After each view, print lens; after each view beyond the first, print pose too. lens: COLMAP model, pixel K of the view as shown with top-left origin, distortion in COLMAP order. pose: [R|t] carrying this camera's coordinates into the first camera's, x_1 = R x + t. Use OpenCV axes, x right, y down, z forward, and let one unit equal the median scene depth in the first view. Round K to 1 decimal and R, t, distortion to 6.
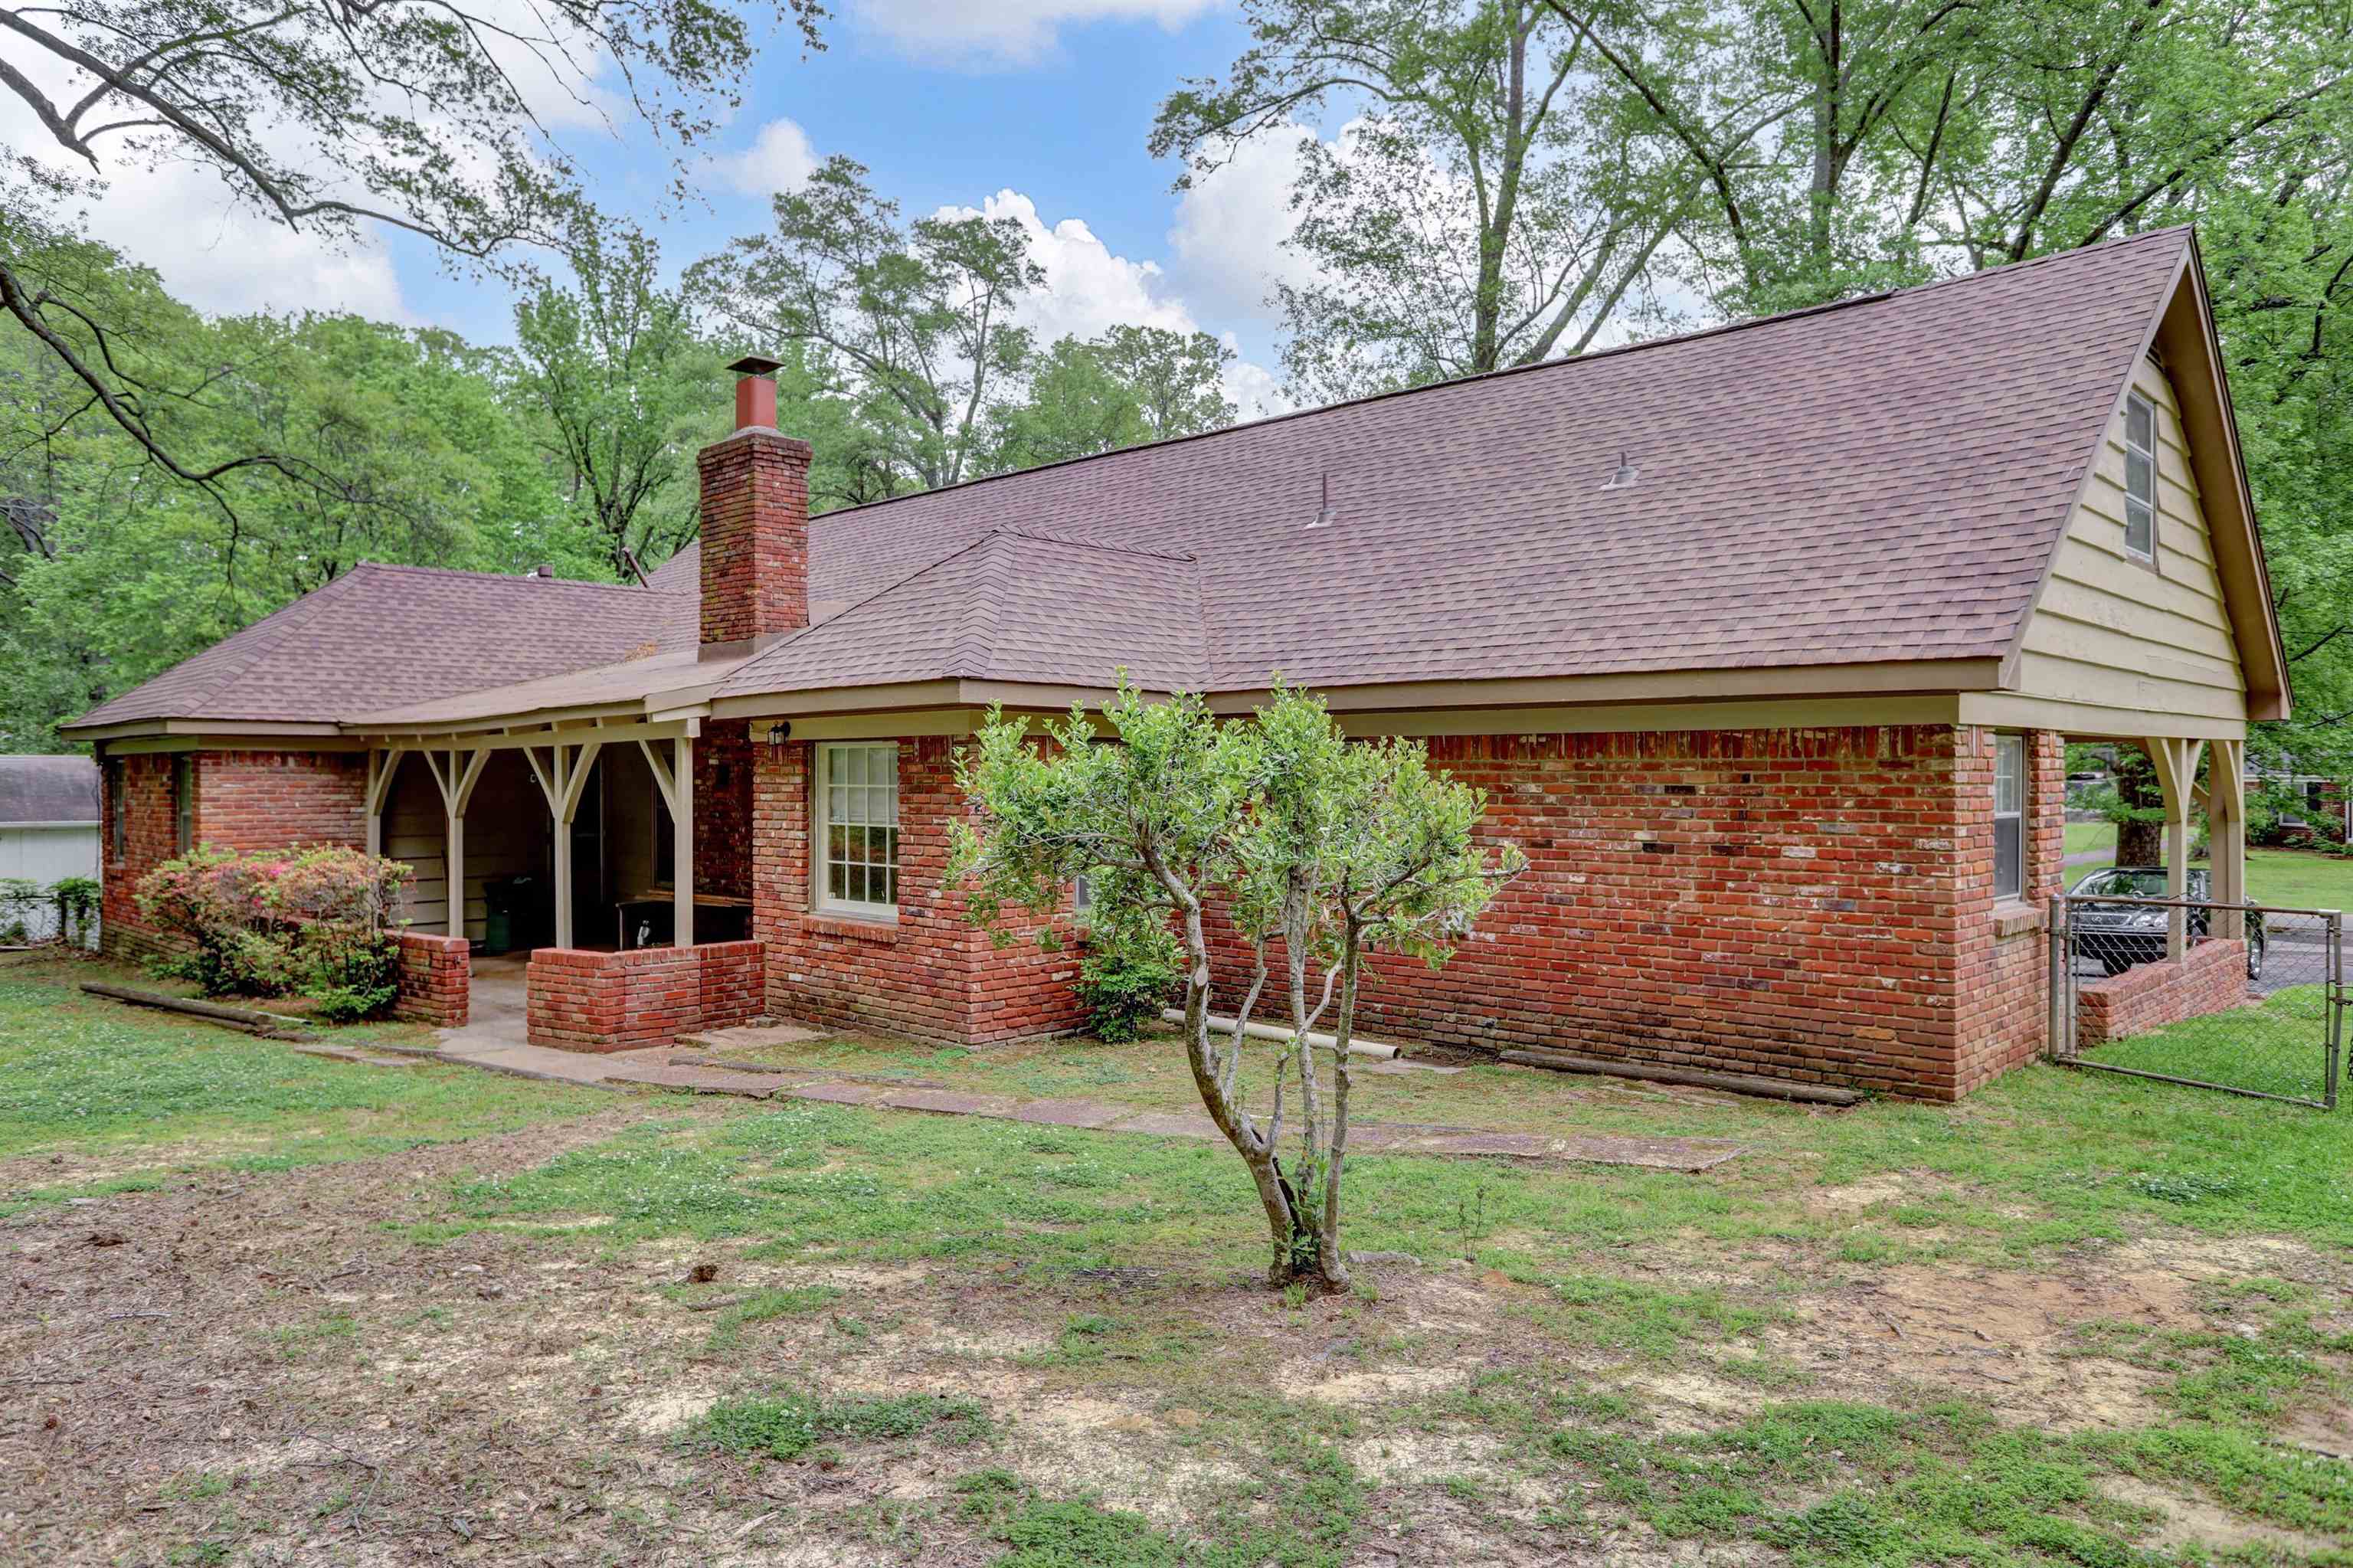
lens RADIAL K [[1490.6, 0, 1176.5], [0, 1490.6, 784.0], [0, 0, 1]] dist [-0.028371, -0.000017]
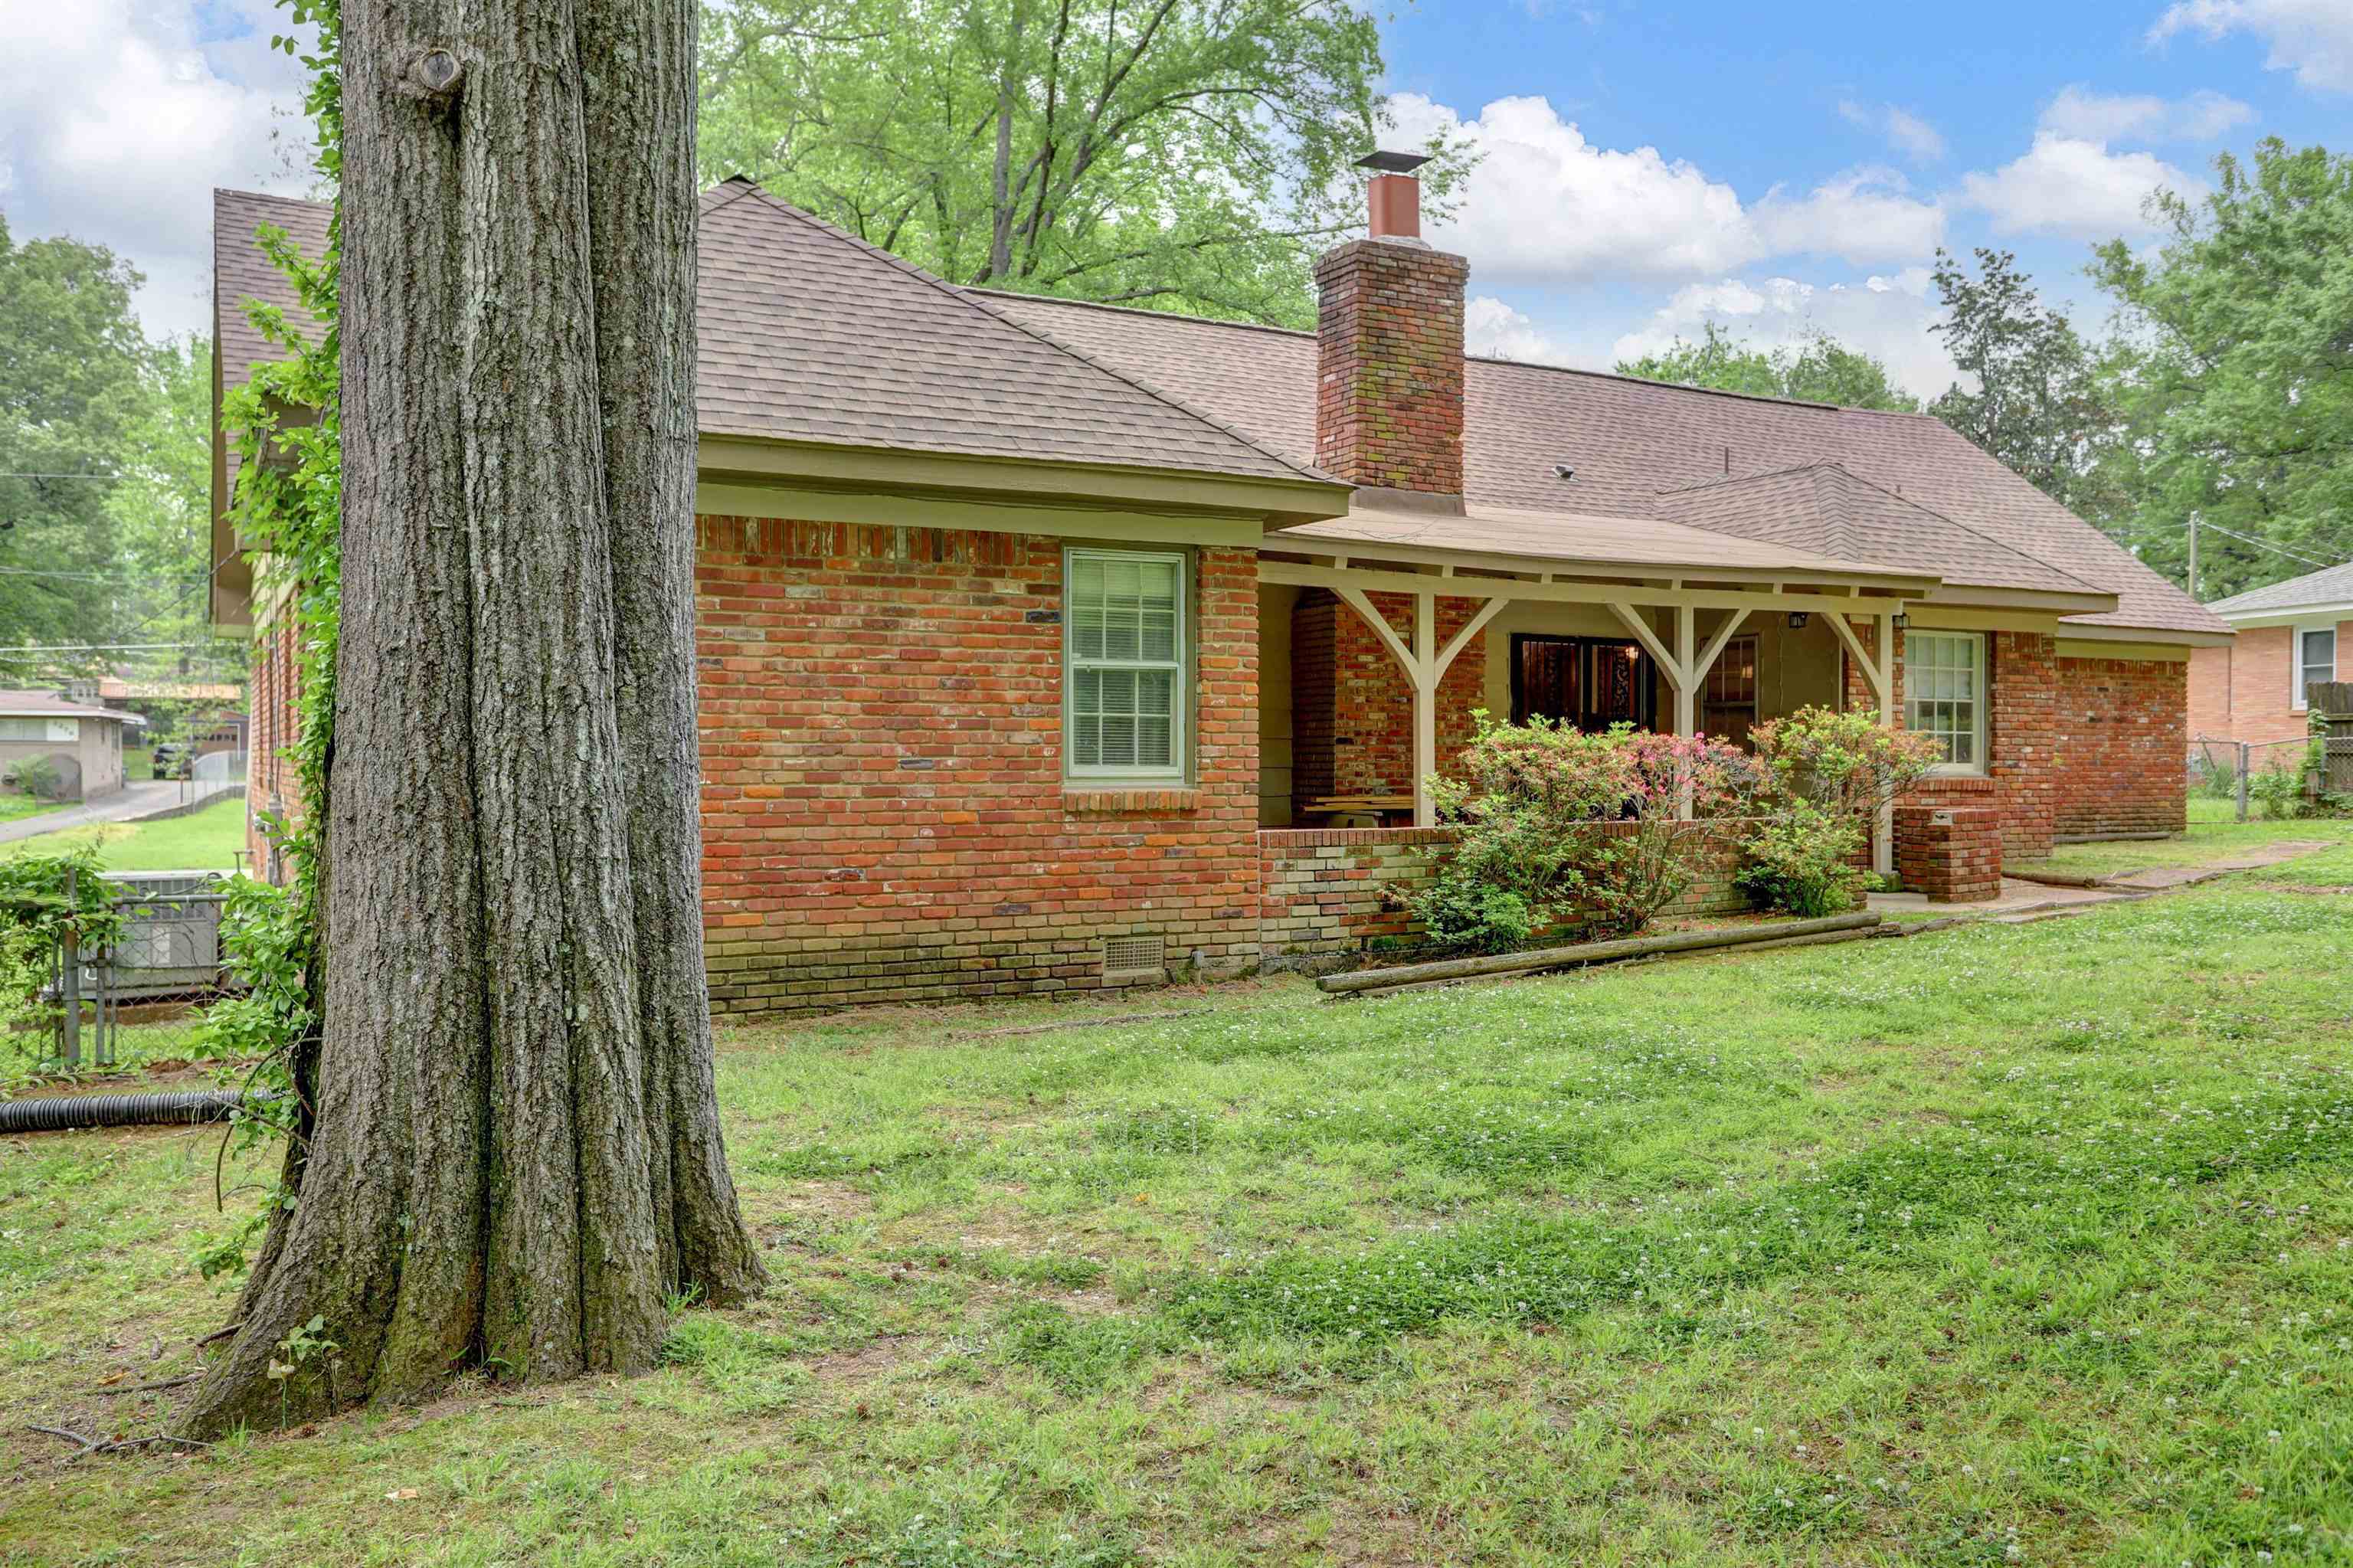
lens RADIAL K [[1743.3, 0, 1124.9], [0, 1743.3, 776.7], [0, 0, 1]] dist [-0.007194, -0.000019]
pose [[0.342309, -0.006740, 0.939563, -1.964762], [0.002720, 0.999977, 0.006183, 0.088094], [-0.939583, 0.000439, 0.342320, 1.254910]]
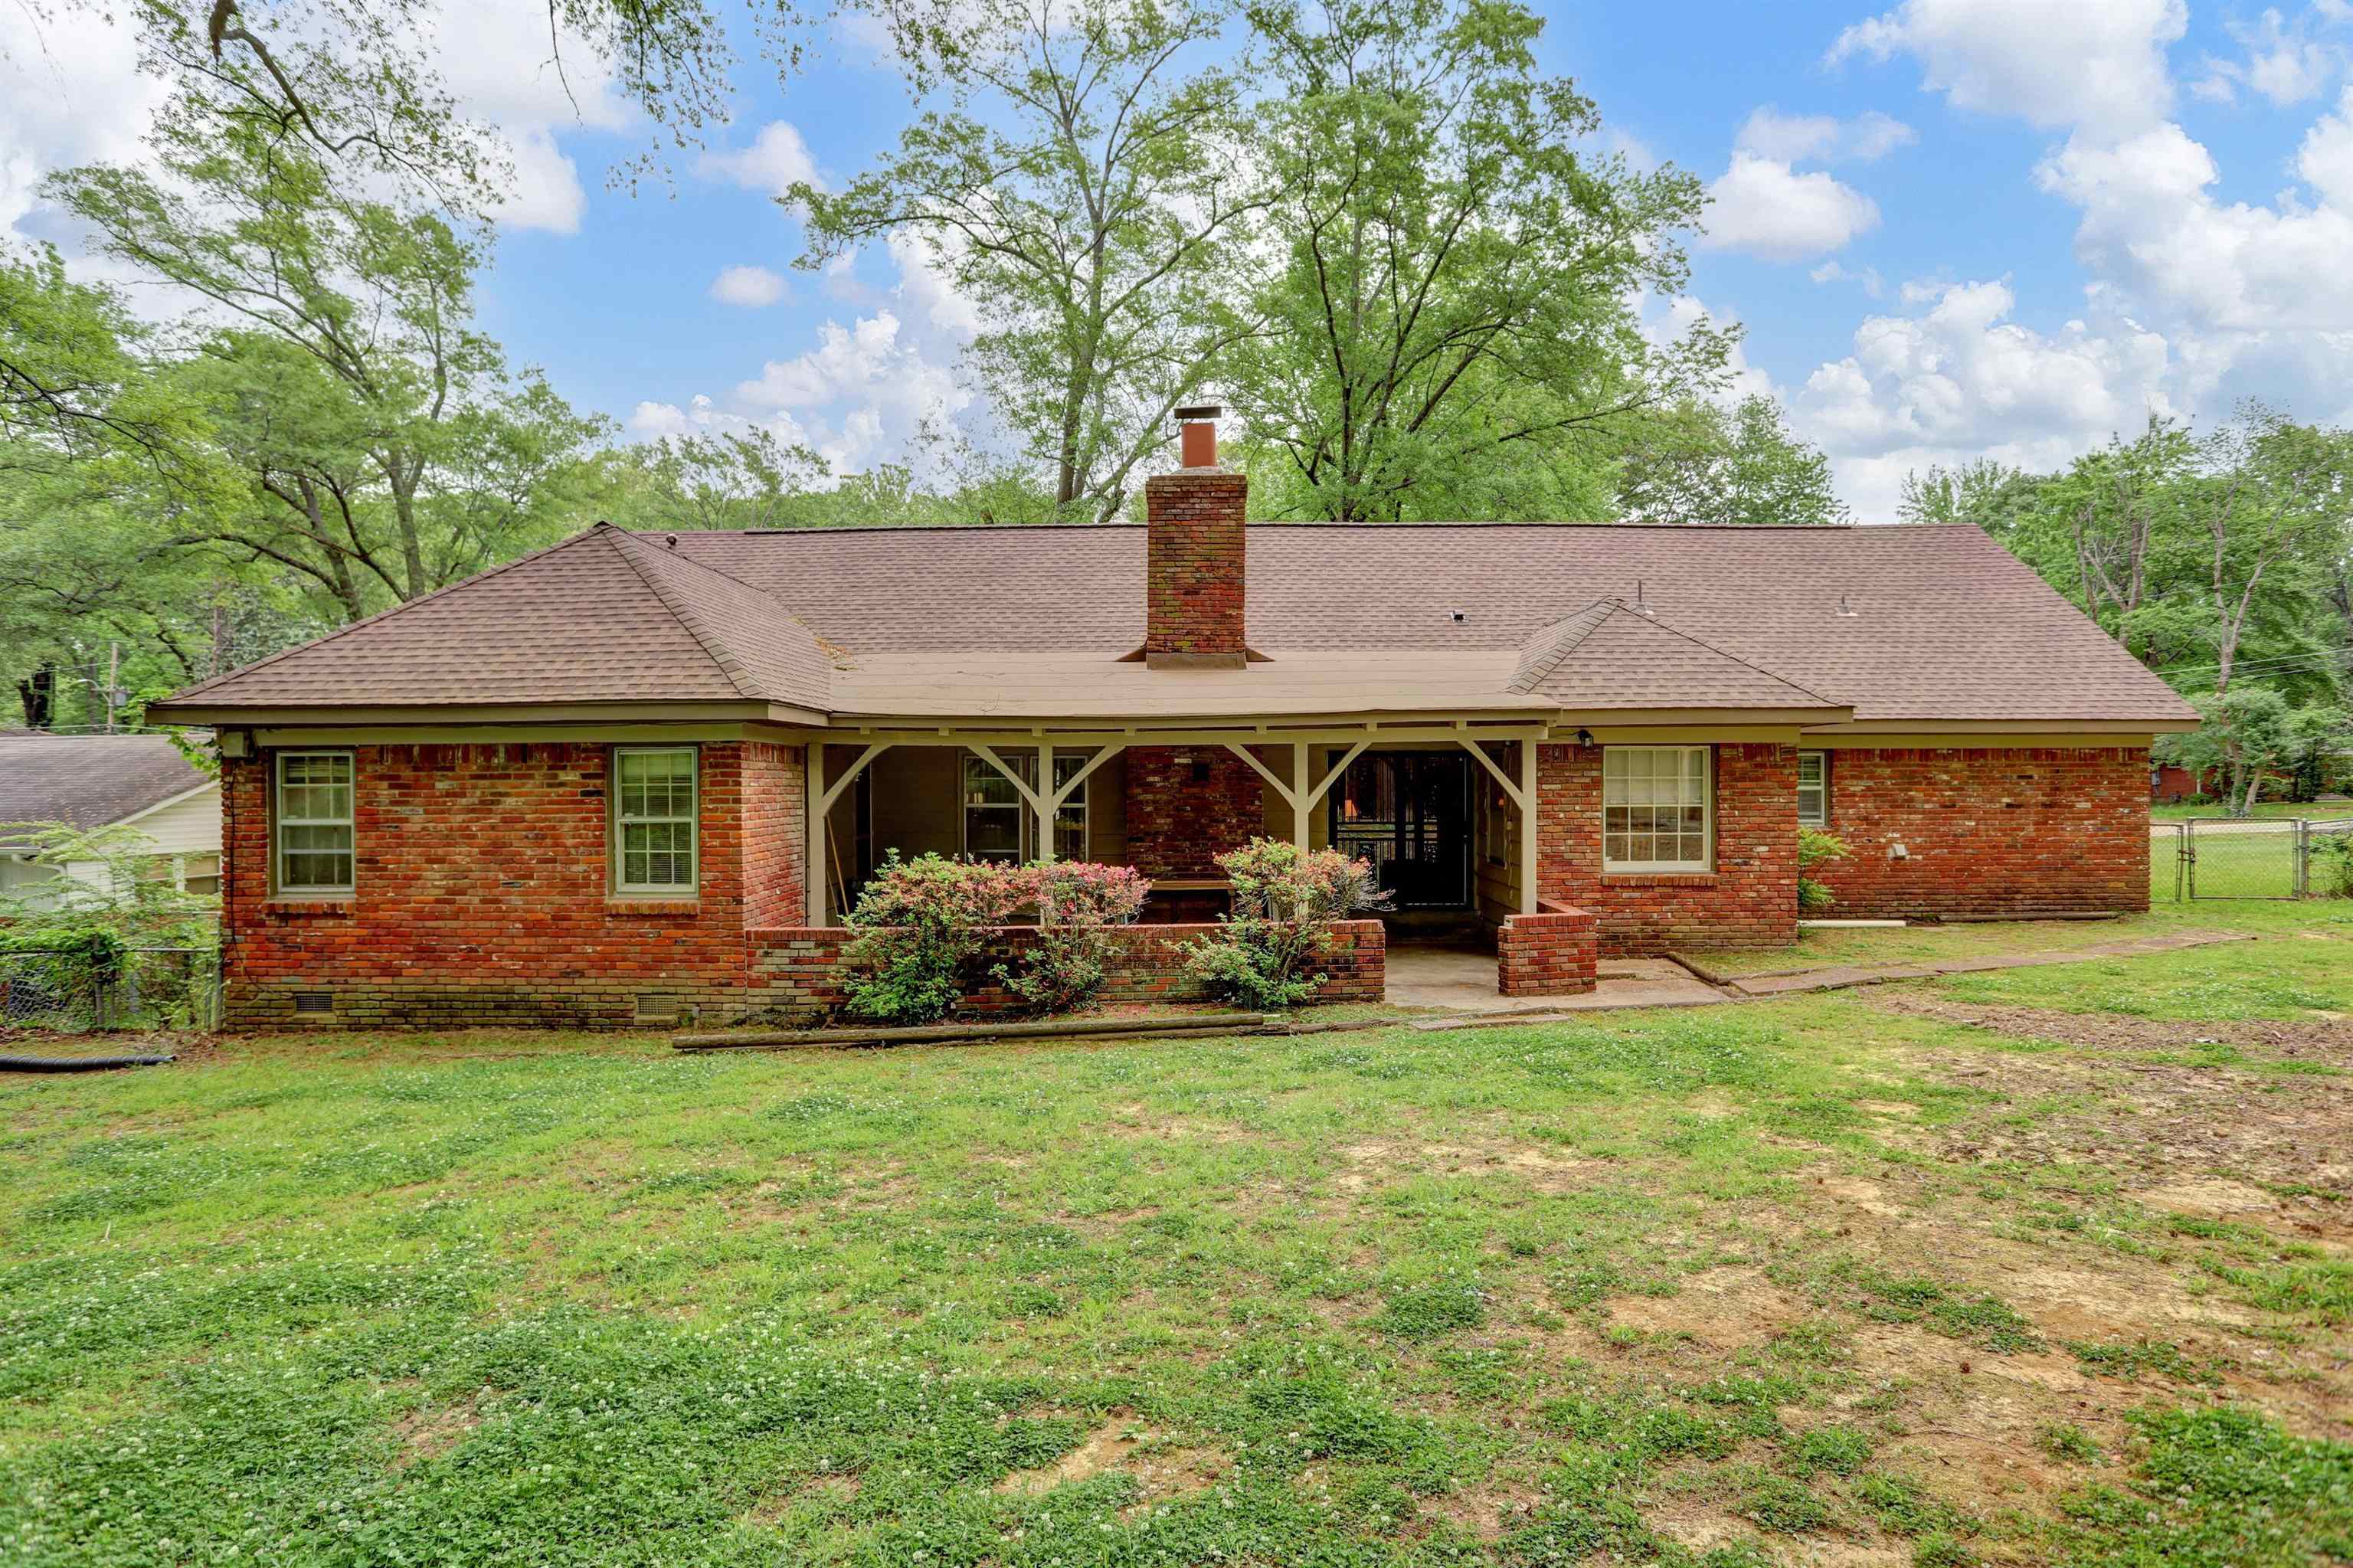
lens RADIAL K [[1145.0, 0, 1178.1], [0, 1145.0, 780.6], [0, 0, 1]] dist [-0.056228, 0.022274]
pose [[0.744349, -0.003245, 0.667783, -1.380668], [0.006836, 0.999973, -0.002761, 0.004309], [-0.667755, 0.006621, 0.744351, 0.558878]]
